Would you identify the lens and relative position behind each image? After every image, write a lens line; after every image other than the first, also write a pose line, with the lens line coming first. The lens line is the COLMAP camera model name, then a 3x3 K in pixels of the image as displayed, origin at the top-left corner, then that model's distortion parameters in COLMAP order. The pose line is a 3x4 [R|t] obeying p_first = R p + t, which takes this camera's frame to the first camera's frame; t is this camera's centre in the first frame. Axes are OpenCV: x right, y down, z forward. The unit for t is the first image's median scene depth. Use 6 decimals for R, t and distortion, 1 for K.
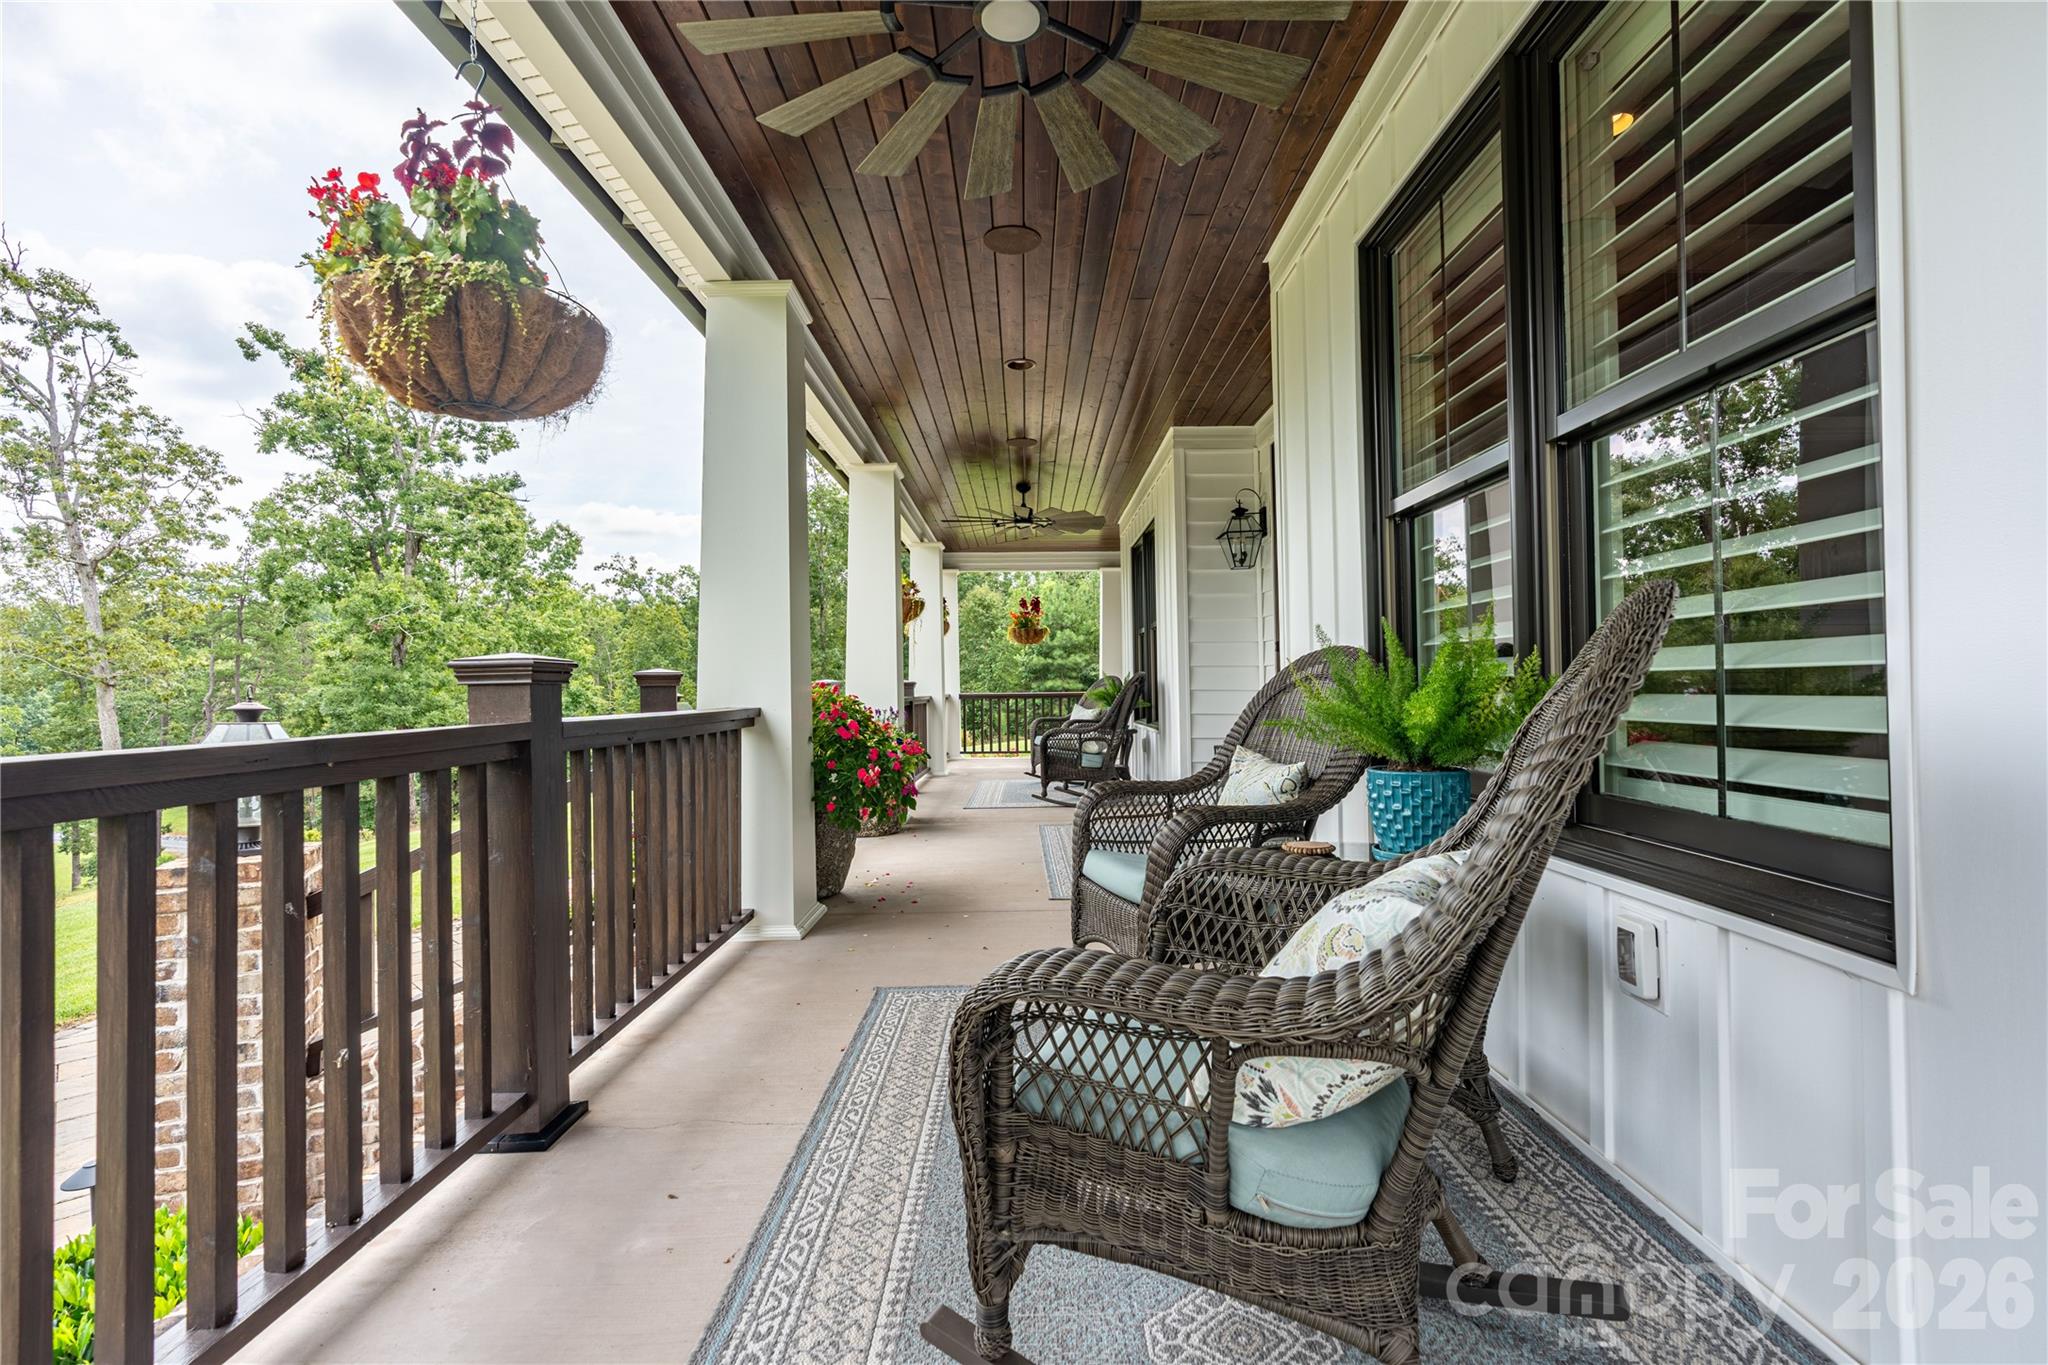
lens RADIAL K [[938.7, 0, 1014.8], [0, 938.7, 672.1], [0, 0, 1]] dist [-0.005556, 0.000797]
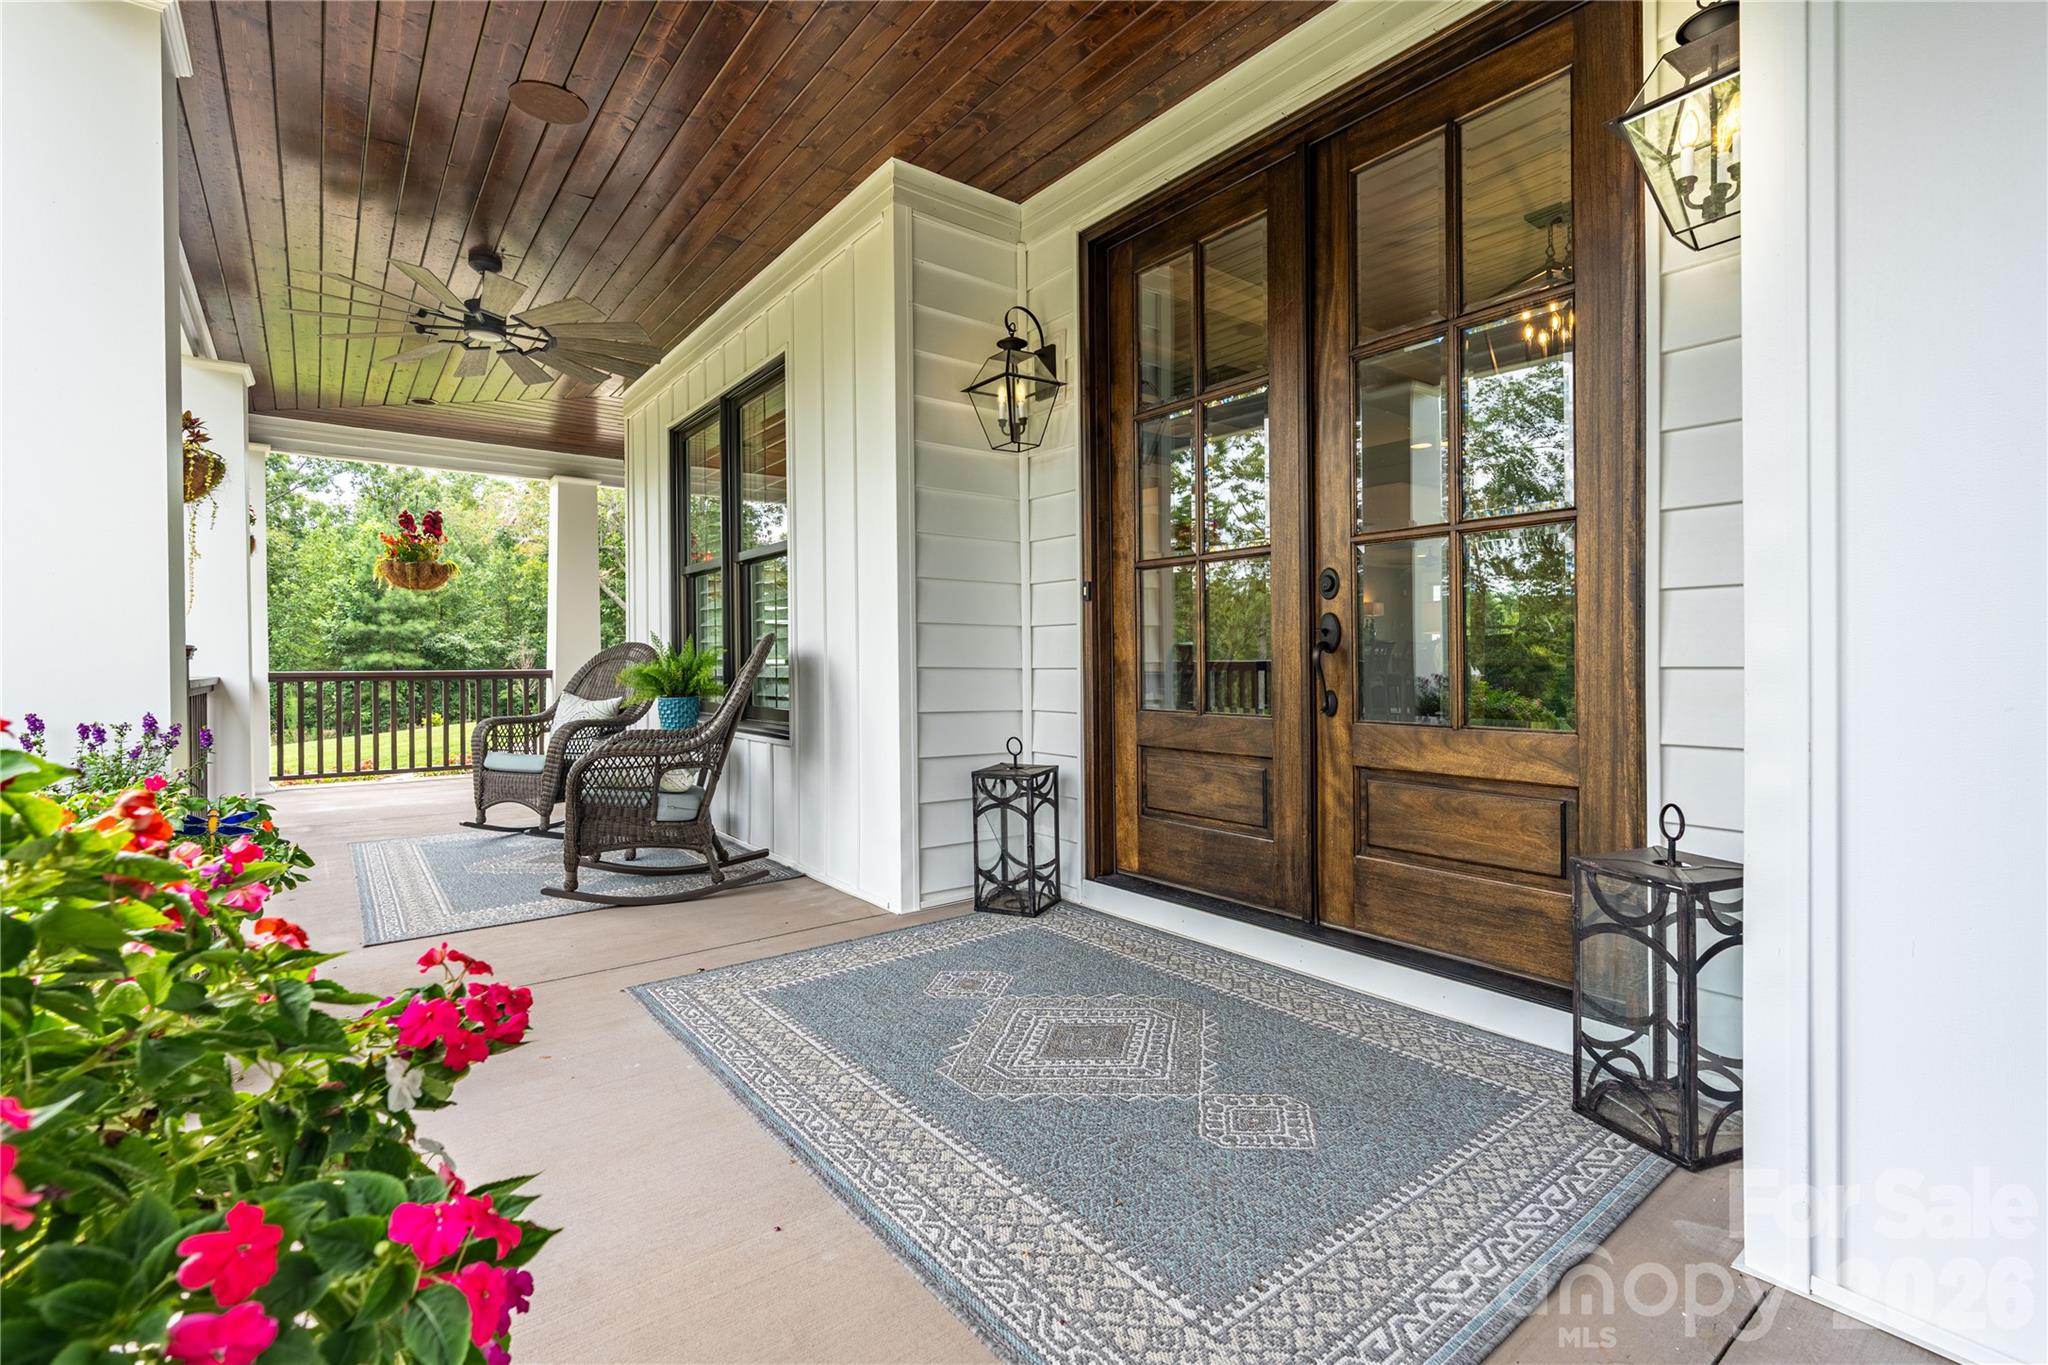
lens RADIAL K [[938.7, 0, 1014.8], [0, 938.7, 672.1], [0, 0, 1]] dist [-0.005556, 0.000797]
pose [[0.790004, 0.008240, 0.613047, -0.050470], [-0.021280, 0.999676, 0.013987, 0.006614], [-0.612733, -0.024095, 0.789923, 0.296322]]
